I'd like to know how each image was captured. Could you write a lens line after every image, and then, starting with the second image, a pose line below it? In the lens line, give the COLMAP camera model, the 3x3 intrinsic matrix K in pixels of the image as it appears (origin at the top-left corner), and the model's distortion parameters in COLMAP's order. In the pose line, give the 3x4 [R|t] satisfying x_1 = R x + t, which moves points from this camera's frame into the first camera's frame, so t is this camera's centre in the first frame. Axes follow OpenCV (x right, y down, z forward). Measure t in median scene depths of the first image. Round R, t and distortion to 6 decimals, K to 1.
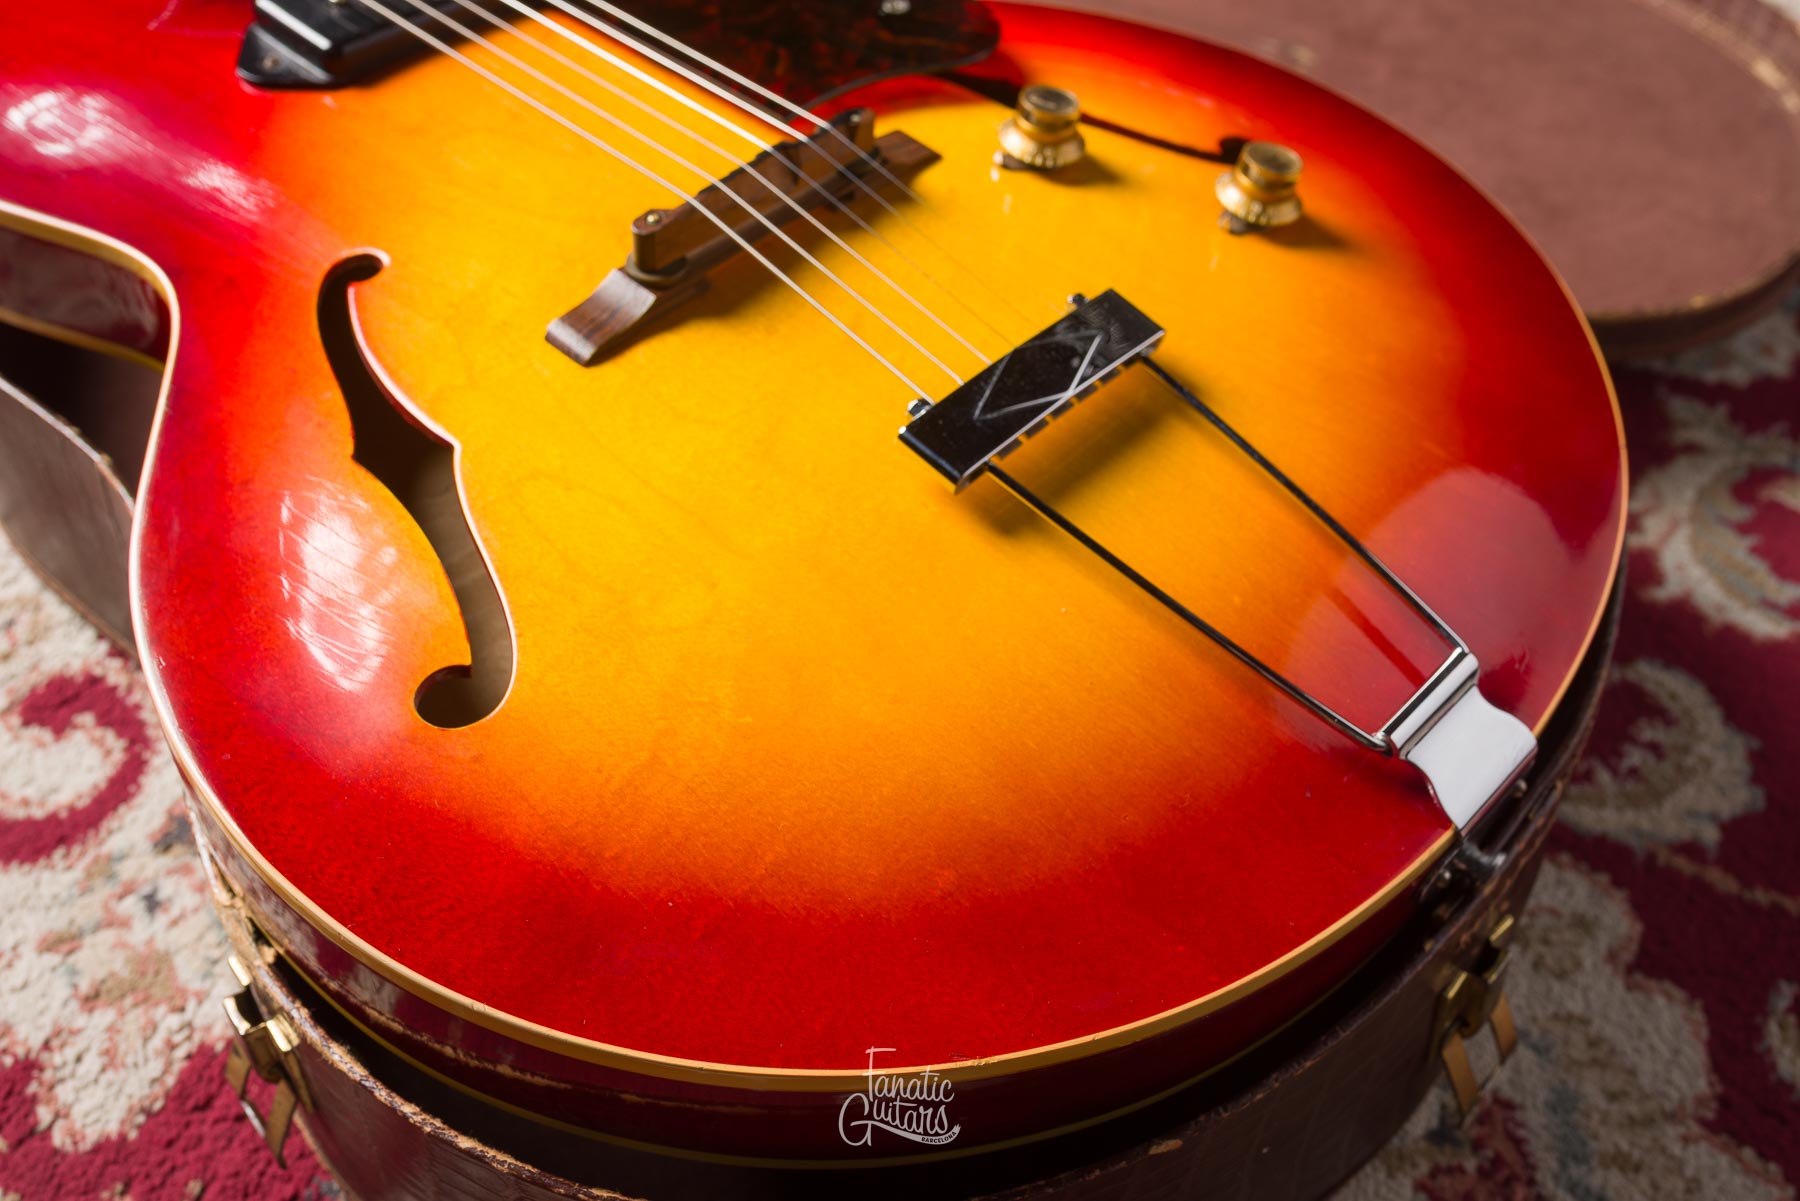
lens RADIAL K [[1791.7, 0, 900.0], [0, 1791.7, 600.5], [0, 0, 1]] dist [0.001343, 0.007513]
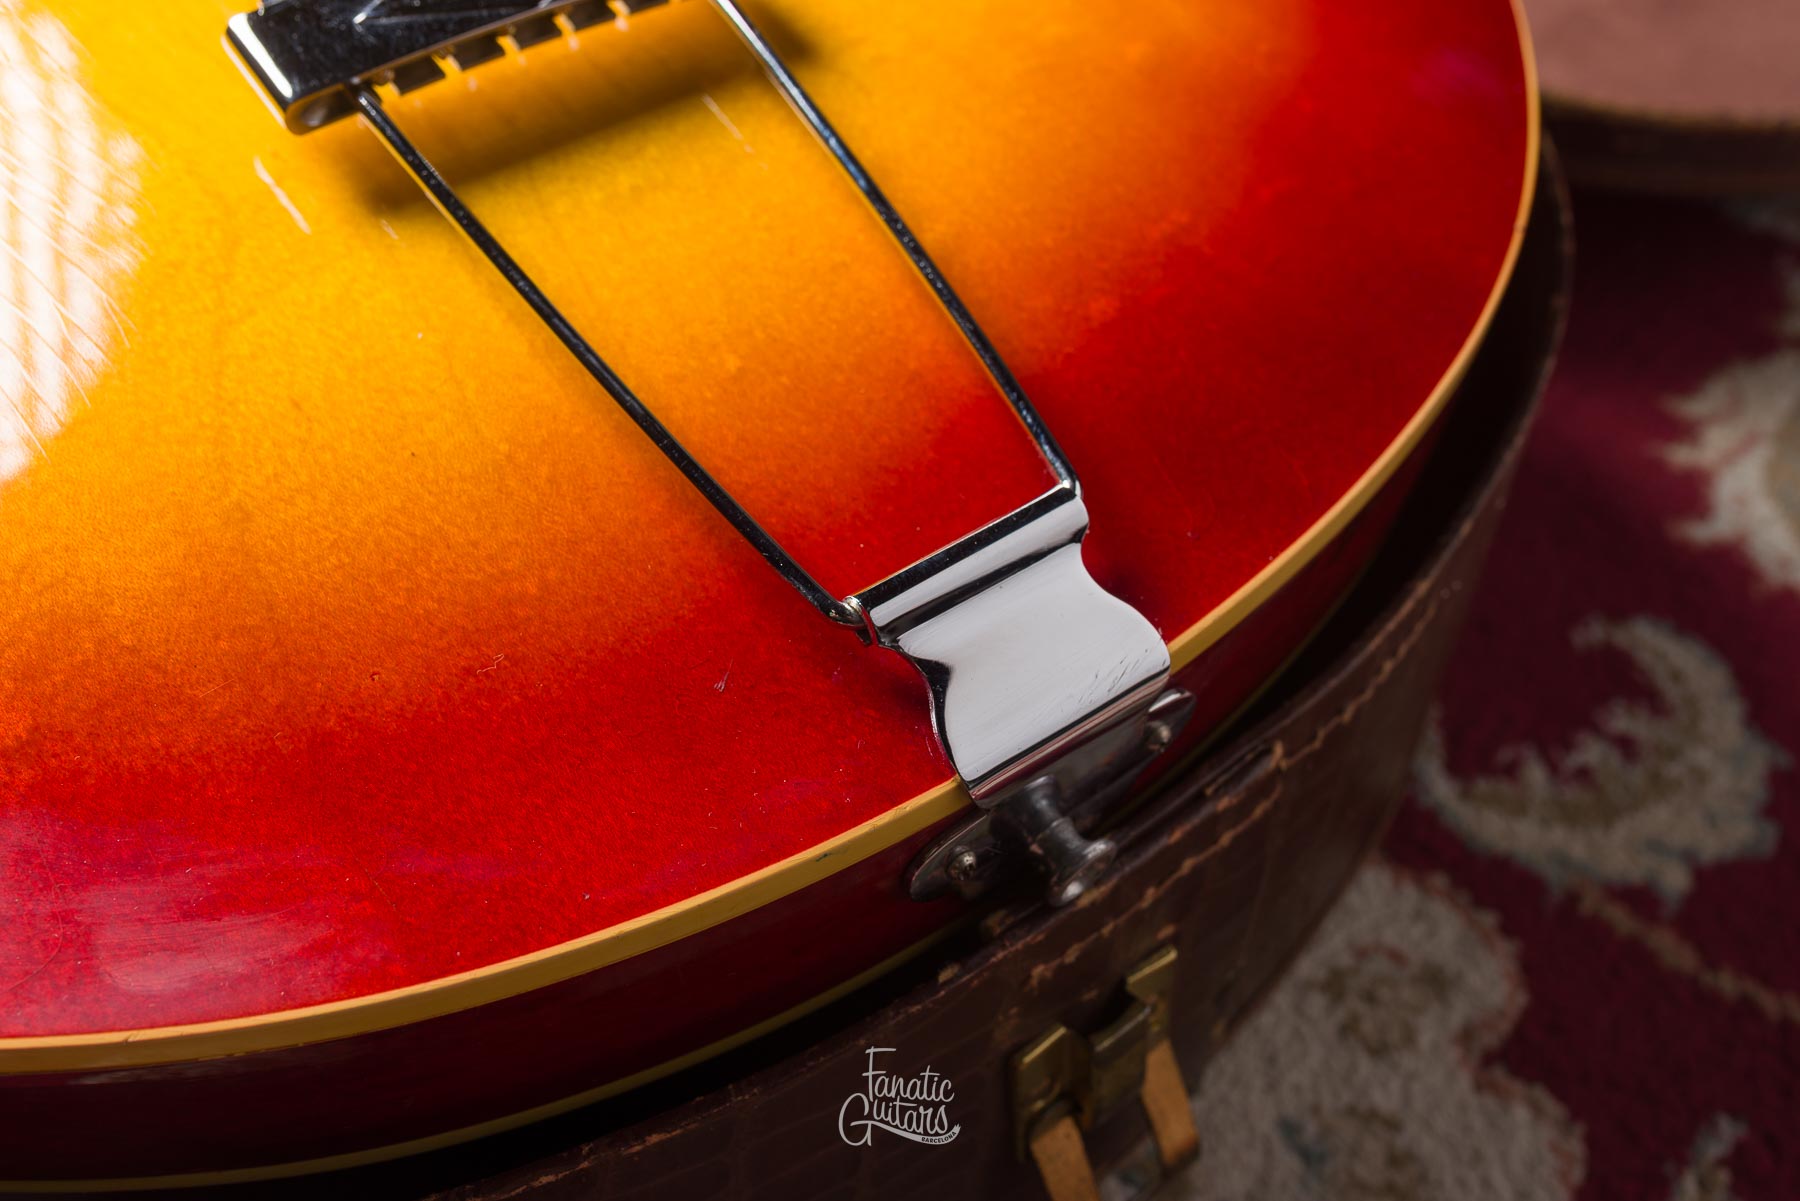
lens RADIAL K [[1808.7, 0, 900.0], [0, 1808.7, 600.5], [0, 0, 1]] dist [-0.000837, 0.002006]
pose [[0.981369, 0.133397, -0.138277, 0.270338], [-0.127679, 0.990581, 0.049468, 0.033316], [0.143573, -0.030891, 0.989157, 0.320639]]
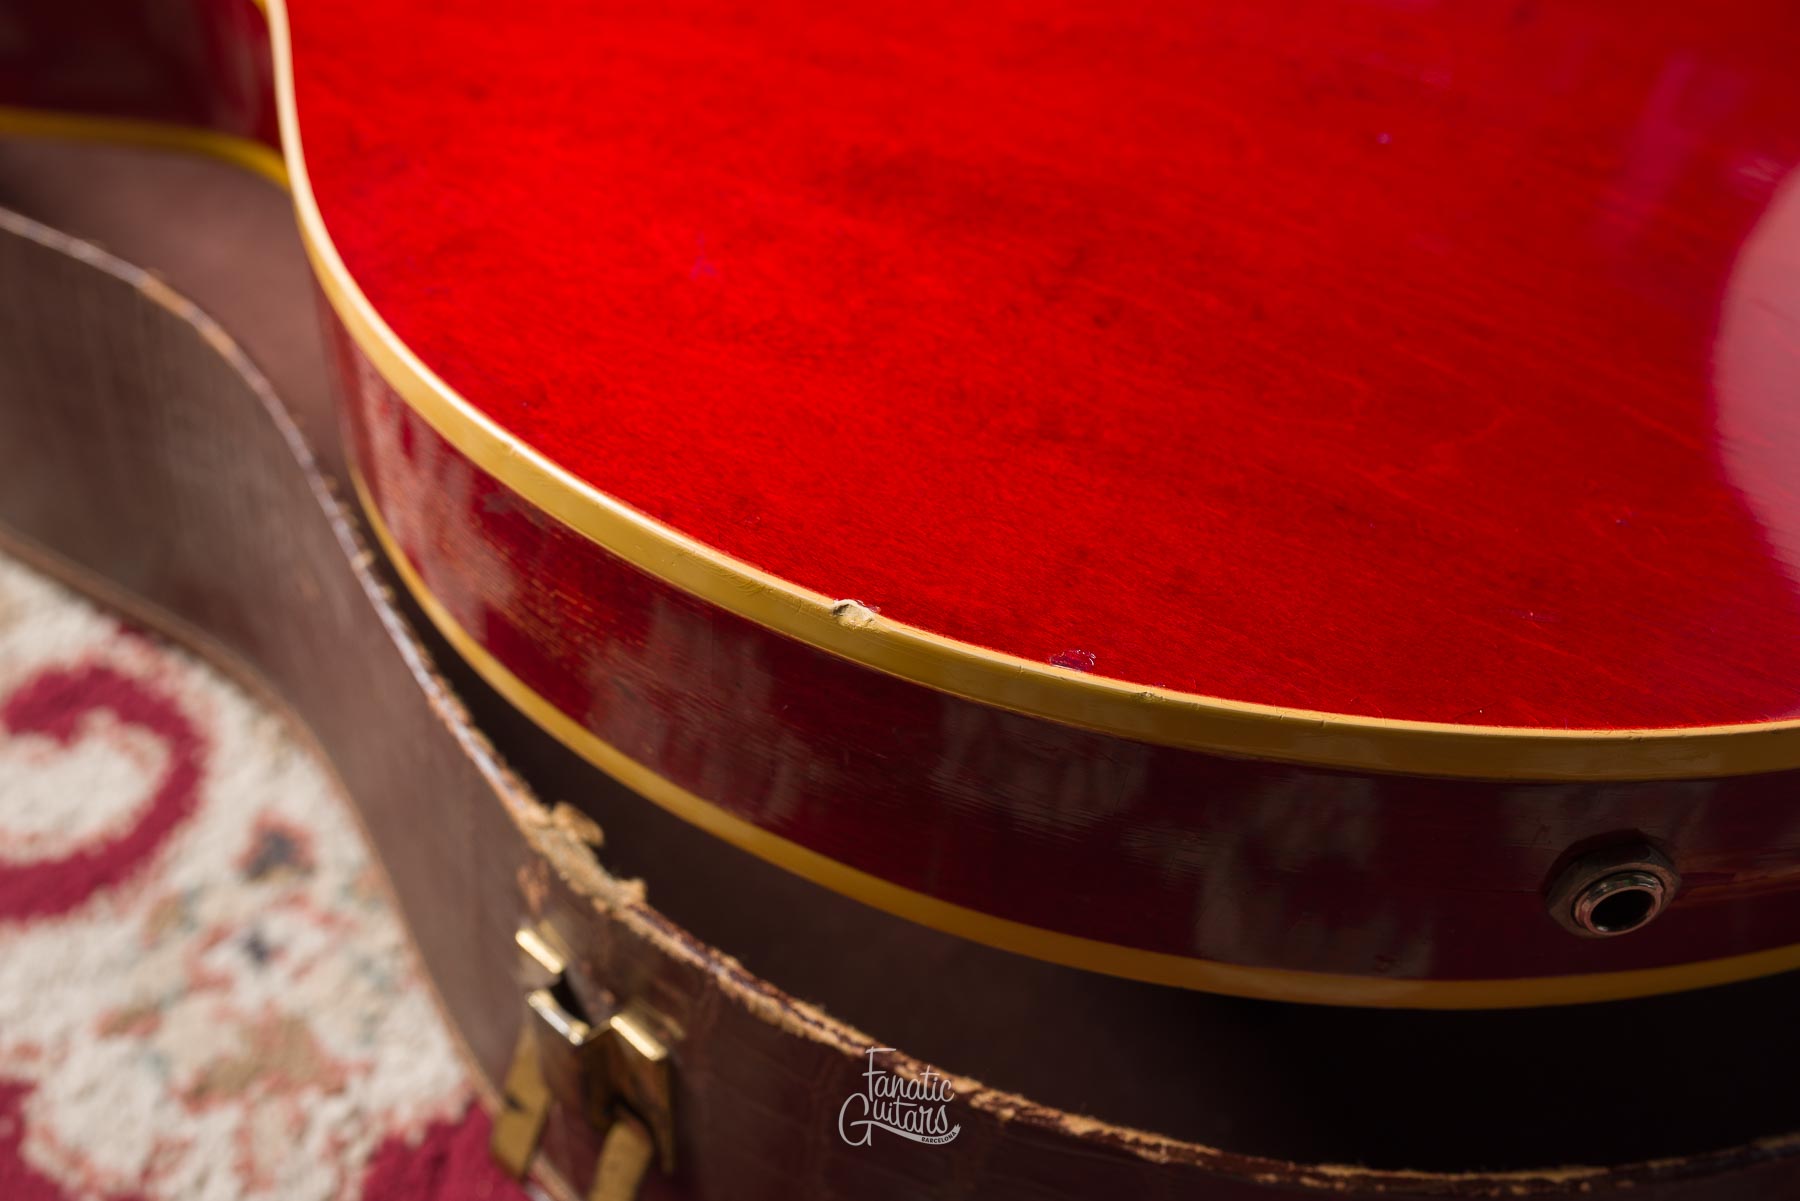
lens RADIAL K [[1874.6, 0, 900.0], [0, 1874.6, 600.5], [0, 0, 1]] dist [0.003065, 0.007478]
pose [[0.987402, -0.108771, 0.114915, -0.246153], [0.118062, 0.989987, -0.077383, 0.121347], [-0.105347, 0.089975, 0.990357, 0.269092]]
